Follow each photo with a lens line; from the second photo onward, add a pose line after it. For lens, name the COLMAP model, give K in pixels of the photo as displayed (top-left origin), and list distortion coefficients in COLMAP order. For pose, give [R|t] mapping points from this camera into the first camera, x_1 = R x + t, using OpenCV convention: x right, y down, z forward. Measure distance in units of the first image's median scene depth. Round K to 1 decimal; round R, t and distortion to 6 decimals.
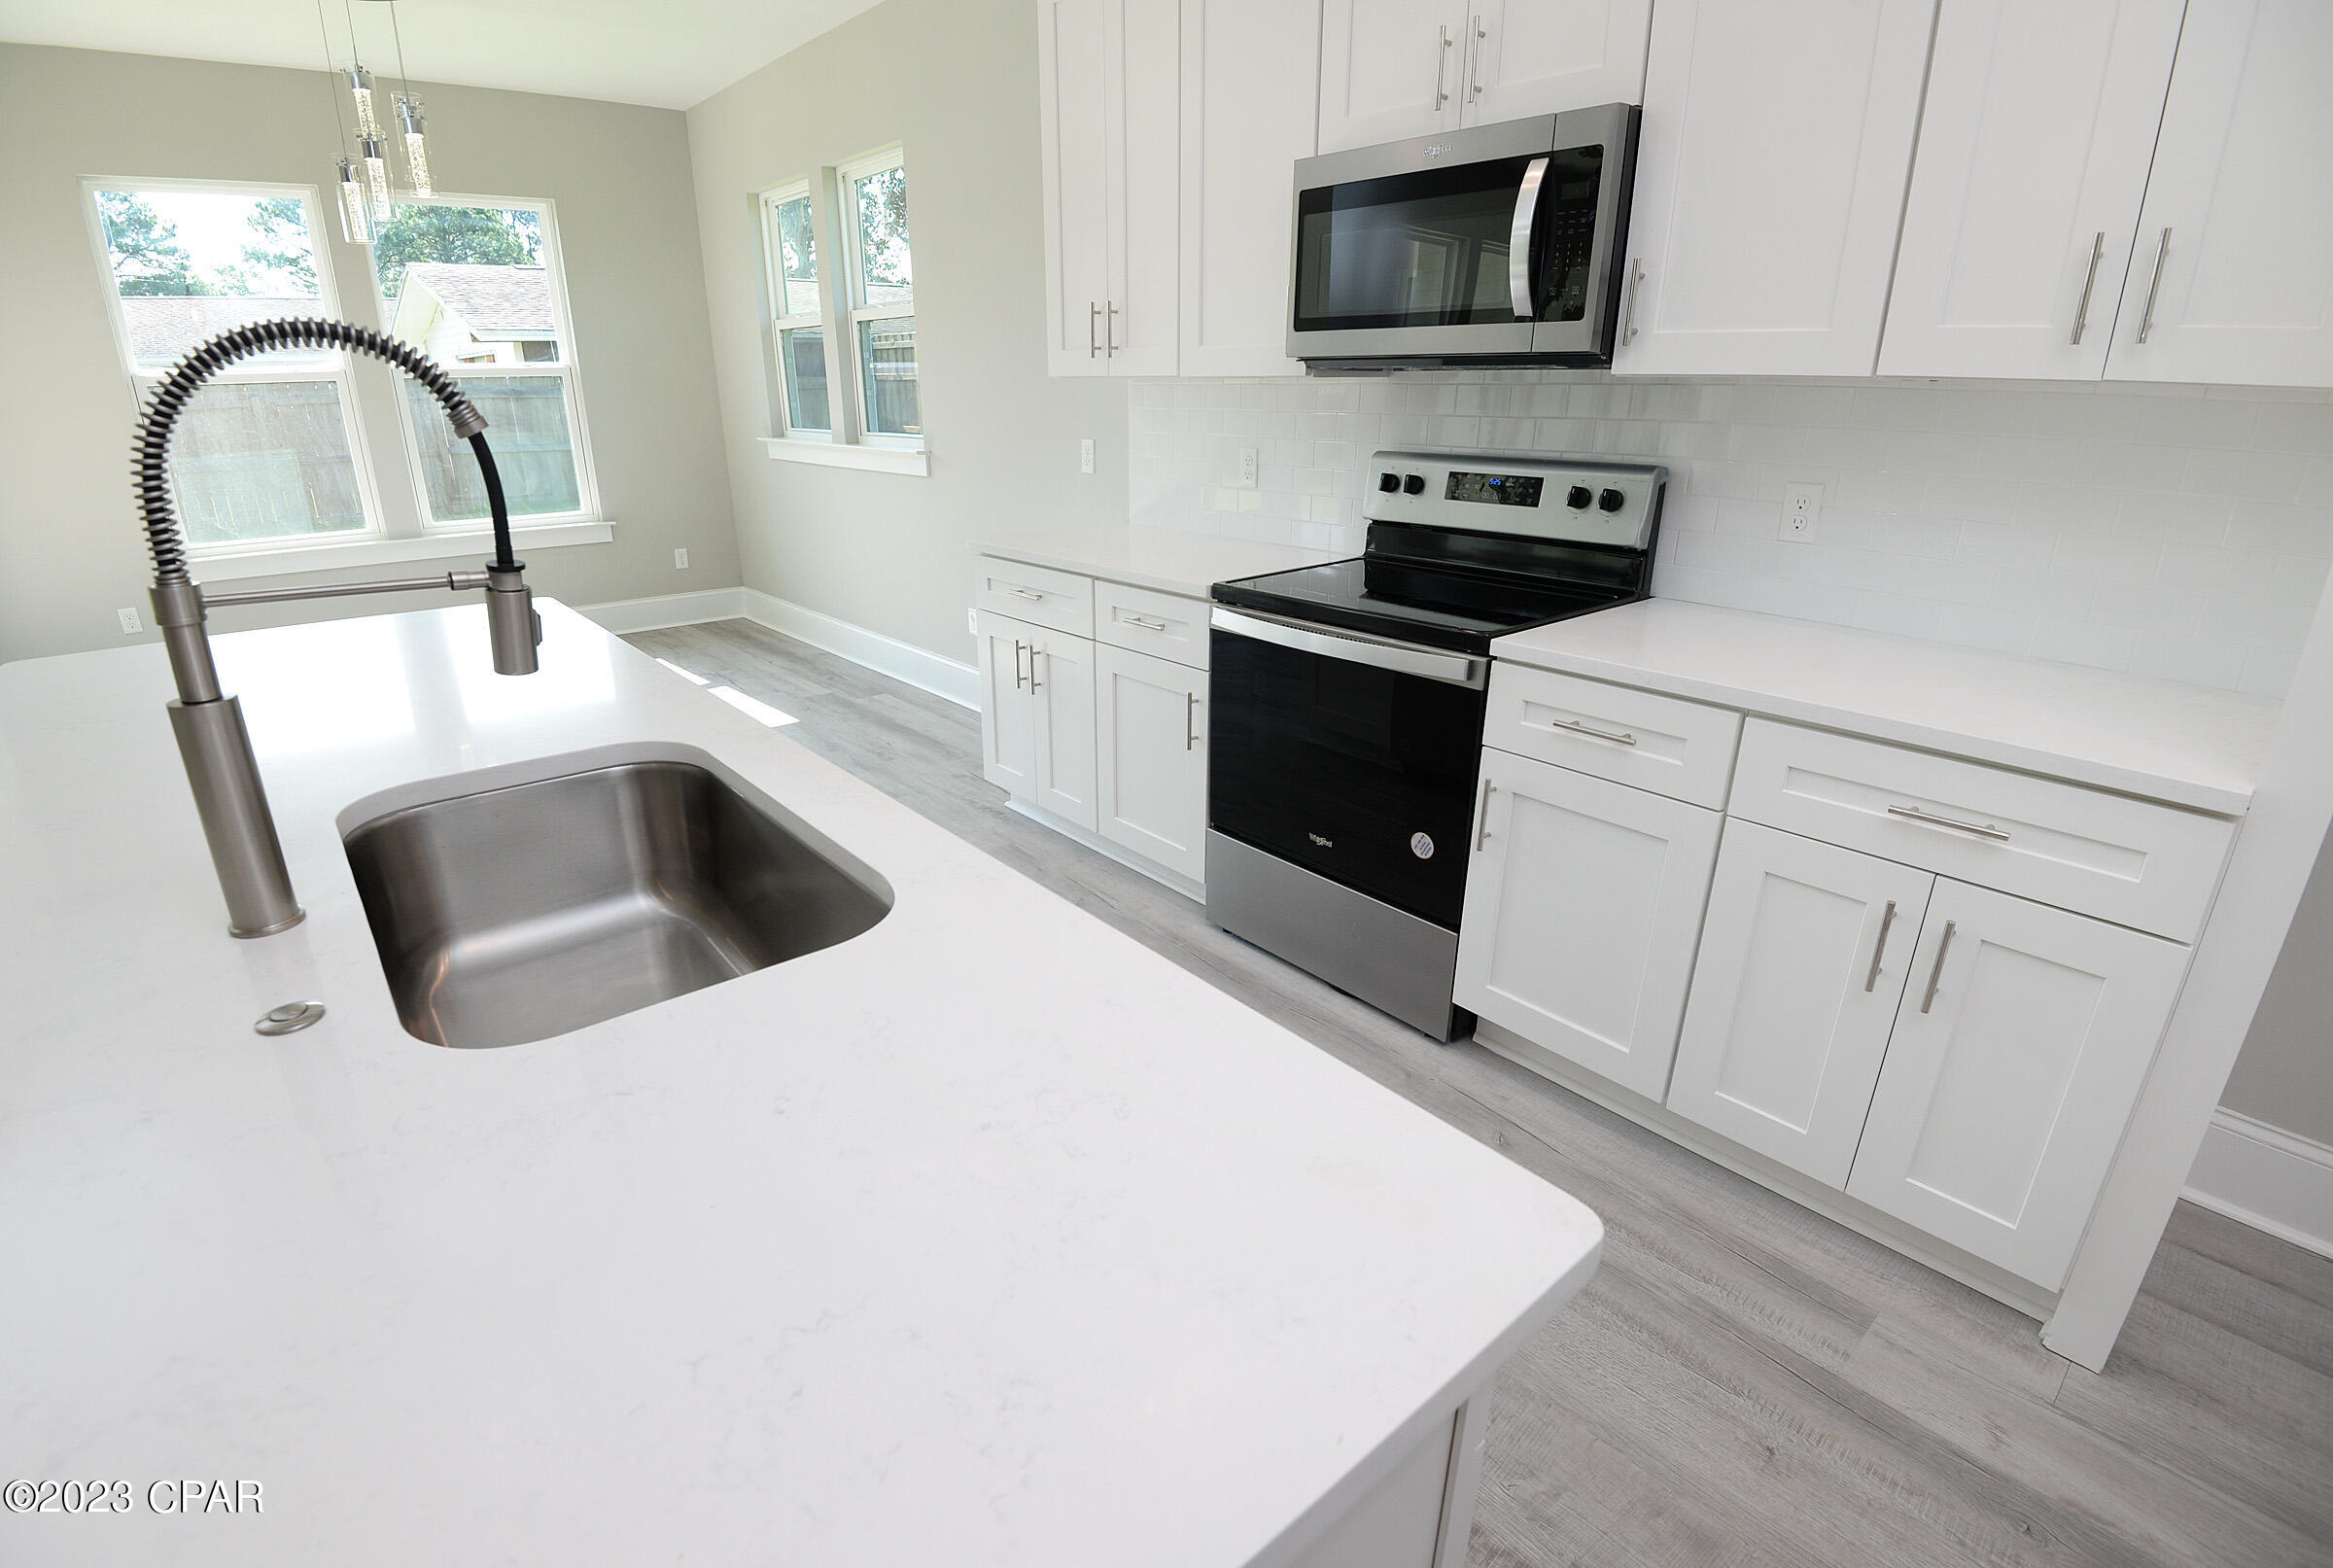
lens RADIAL K [[1095.8, 0, 1134.3], [0, 1095.8, 778.5], [0, 0, 1]] dist [-0.011419, -0.019407]
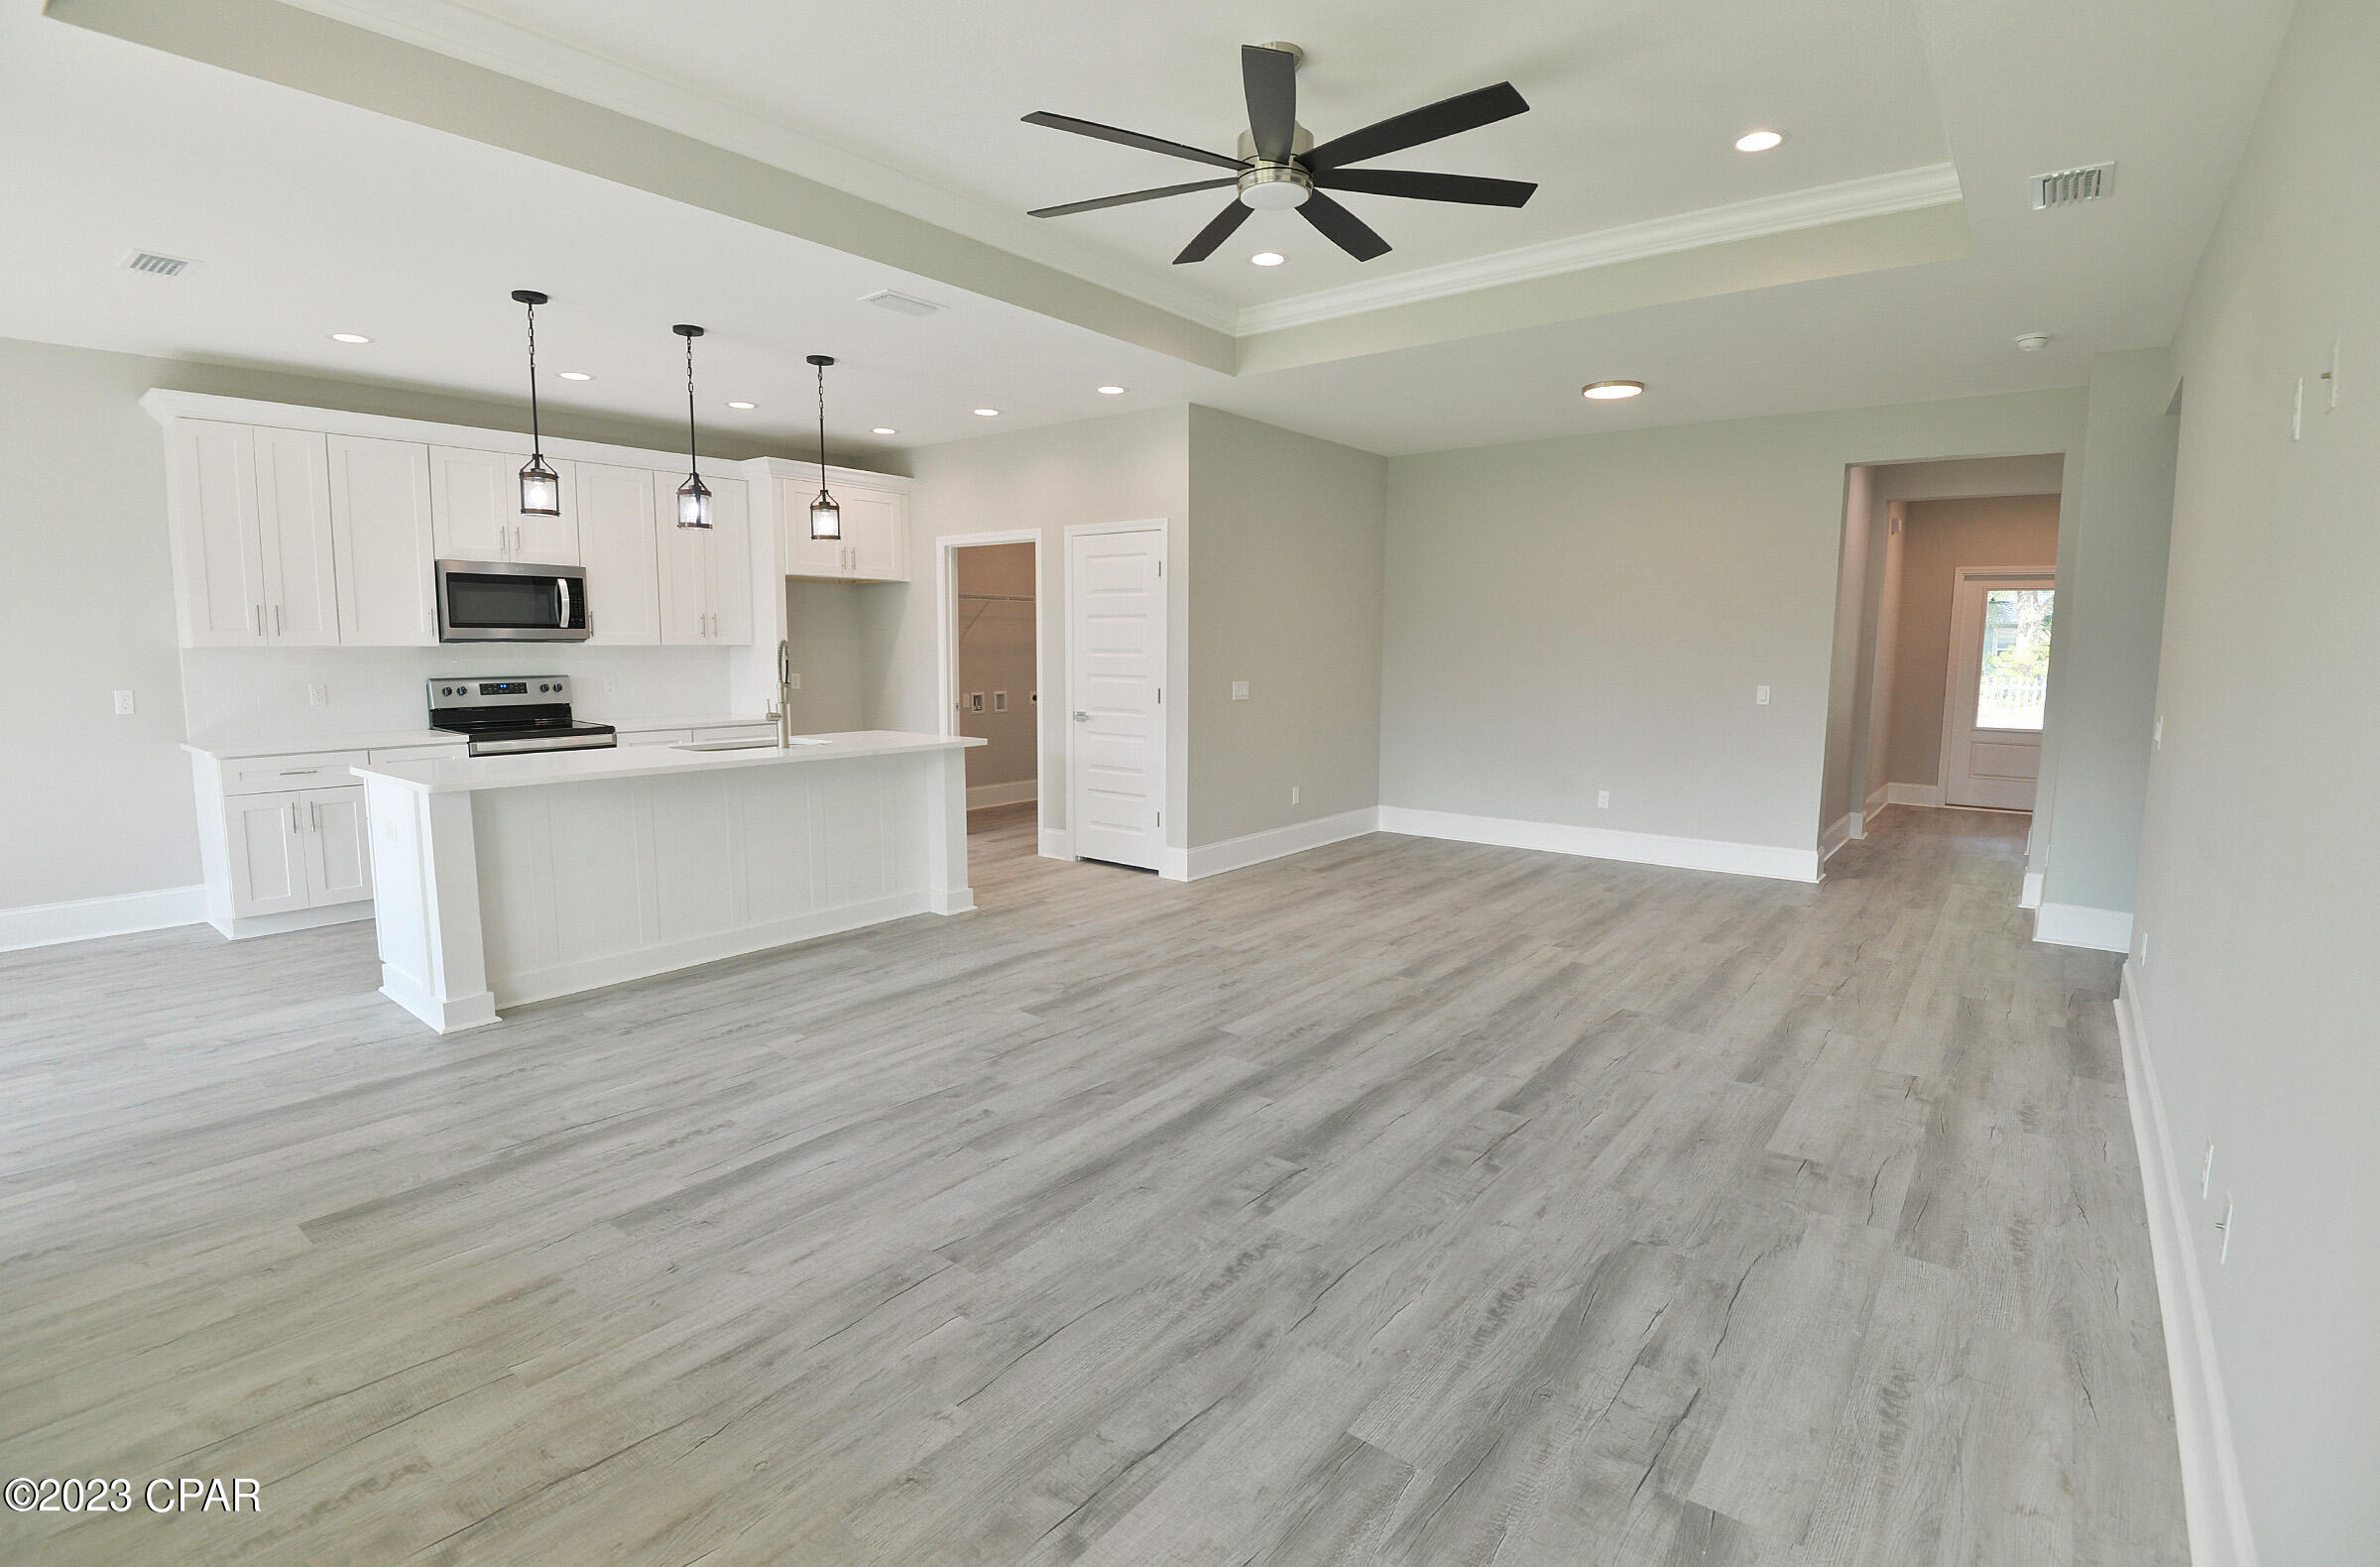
lens RADIAL K [[1102.8, 0, 1174.5], [0, 1102.8, 778.6], [0, 0, 1]] dist [-0.000644, -0.030056]
pose [[-0.196918, -0.120433, 0.972995, -2.275978], [0.328186, 0.927077, 0.181168, -0.027574], [-0.923860, 0.354998, -0.143033, 0.024498]]
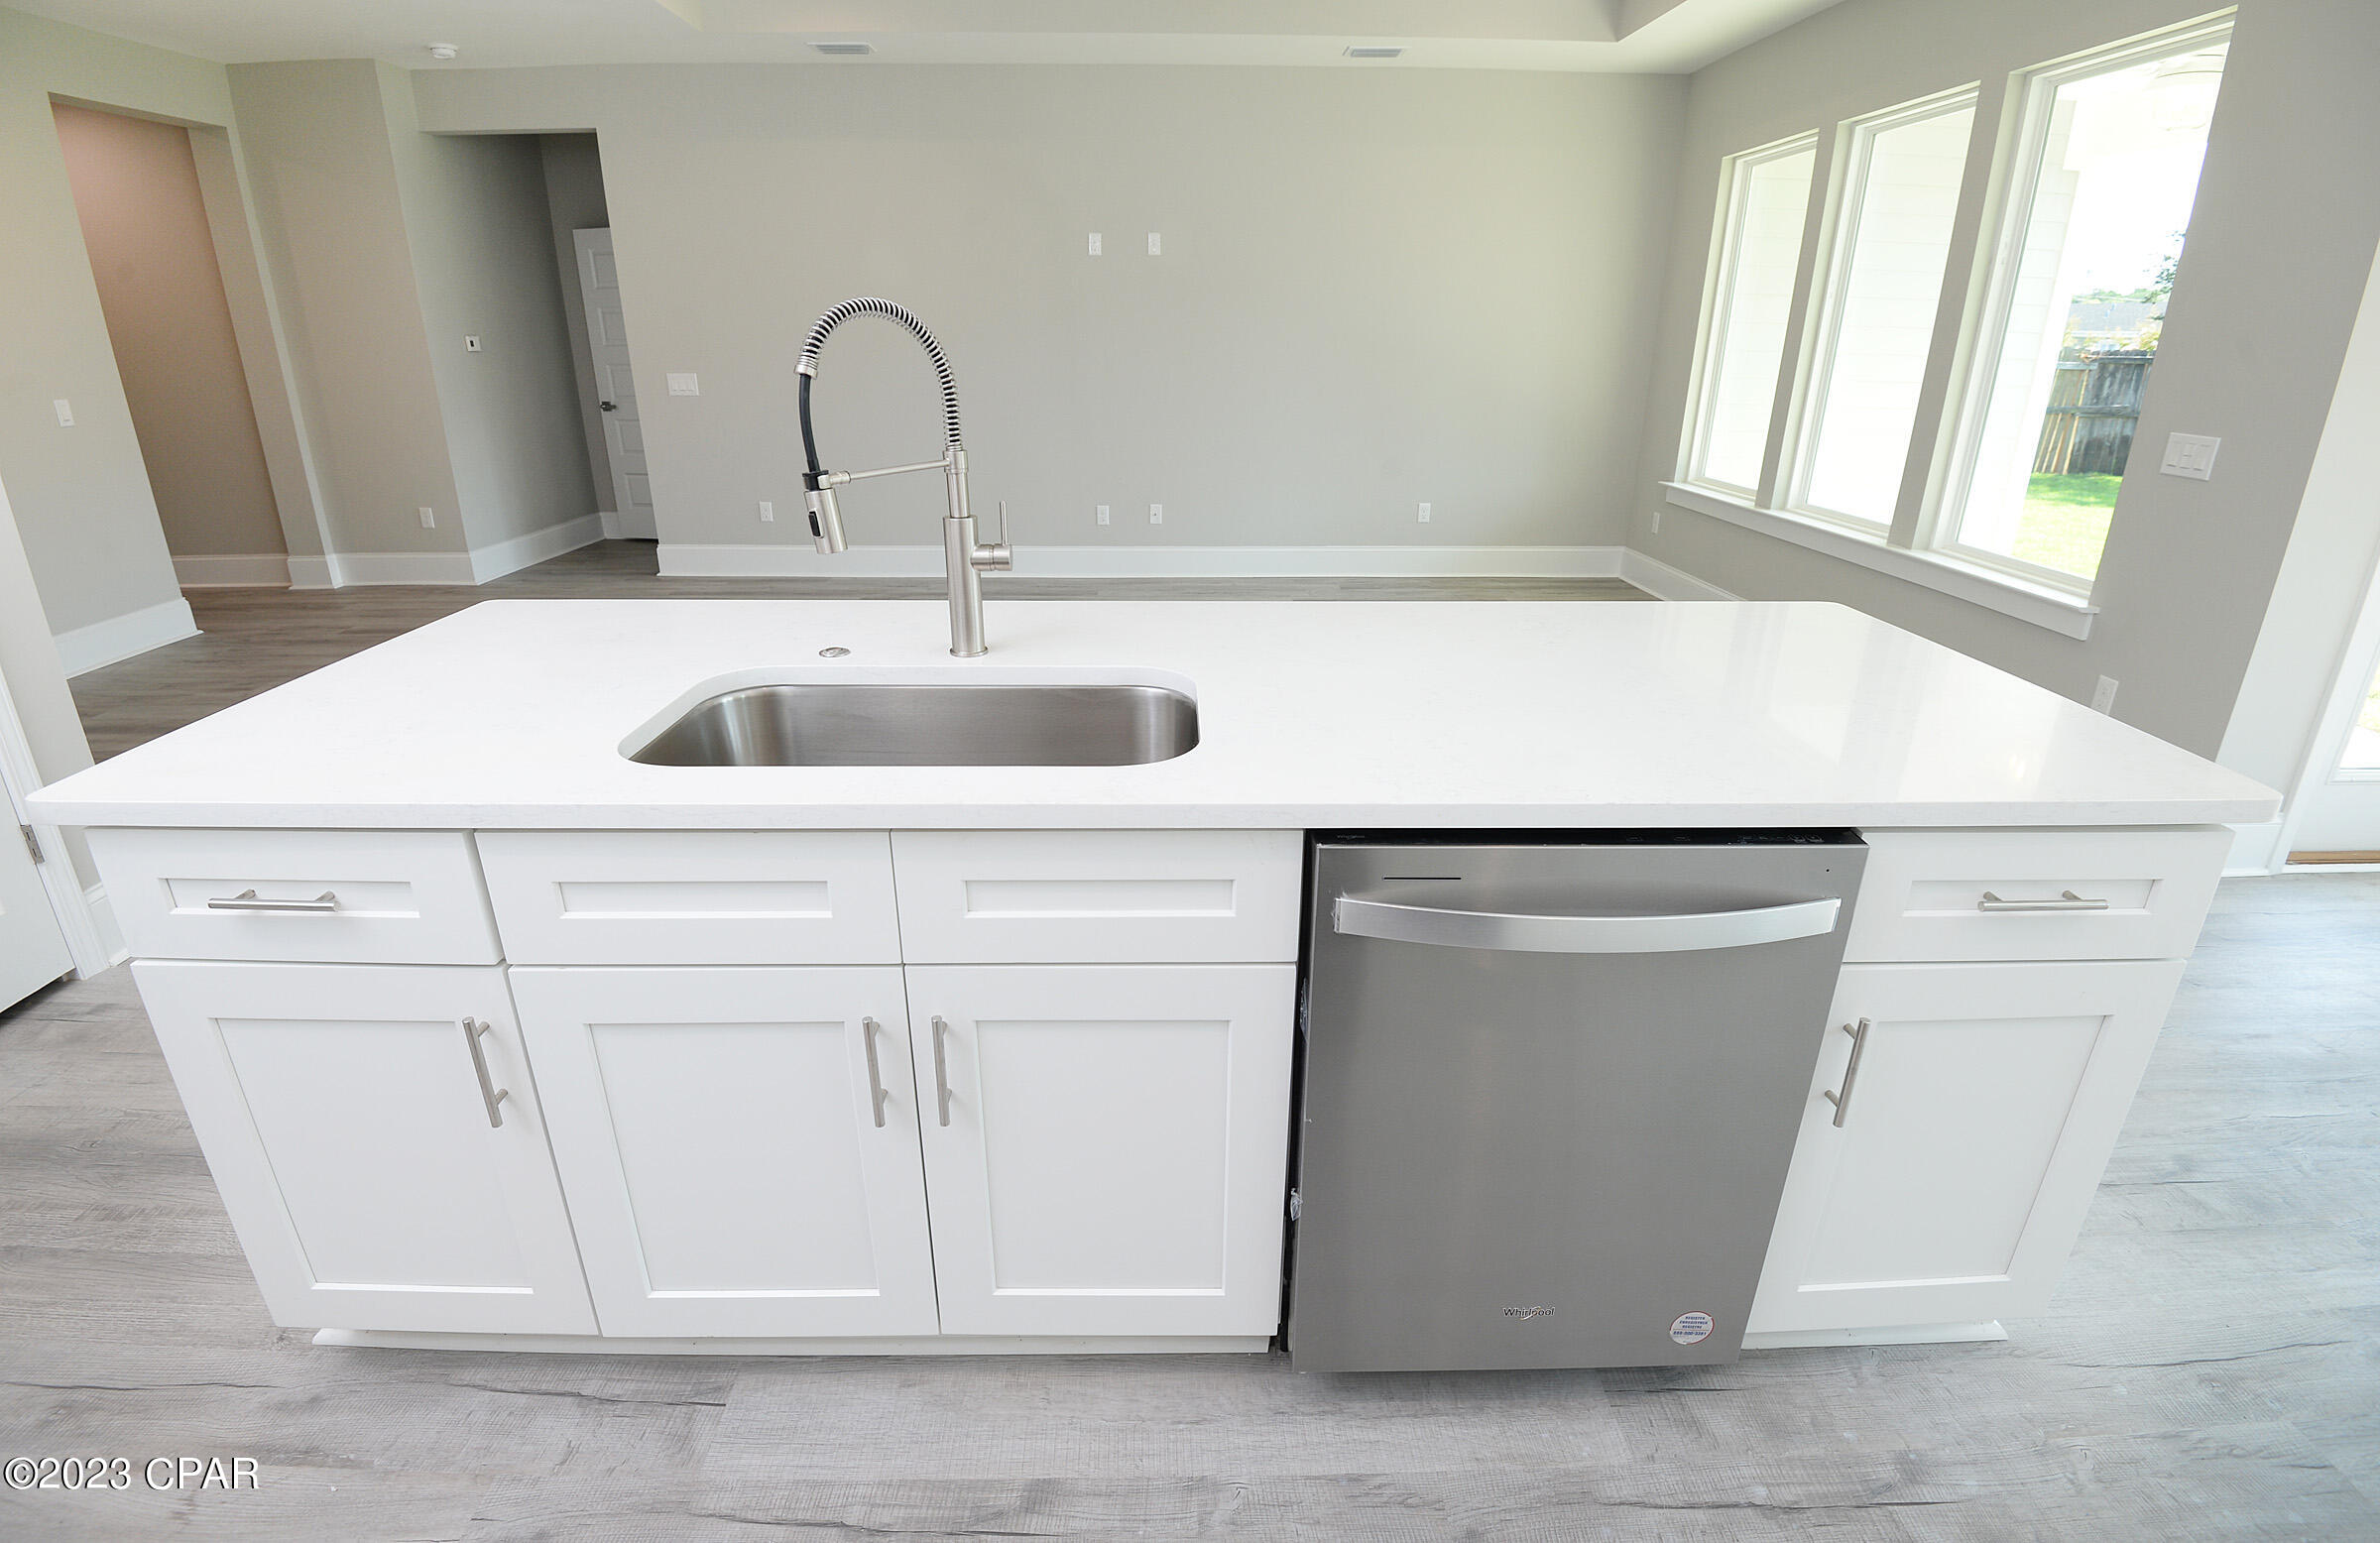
lens RADIAL K [[1092.6, 0, 1180.0], [0, 1092.6, 748.4], [0, 0, 1]] dist [-0.003101, -0.029798]
pose [[-0.627722, 0.270686, -0.729859, 0.106153], [-0.267950, 0.805164, 0.529068, -0.270681], [0.730868, 0.527673, -0.432889, 0.745653]]
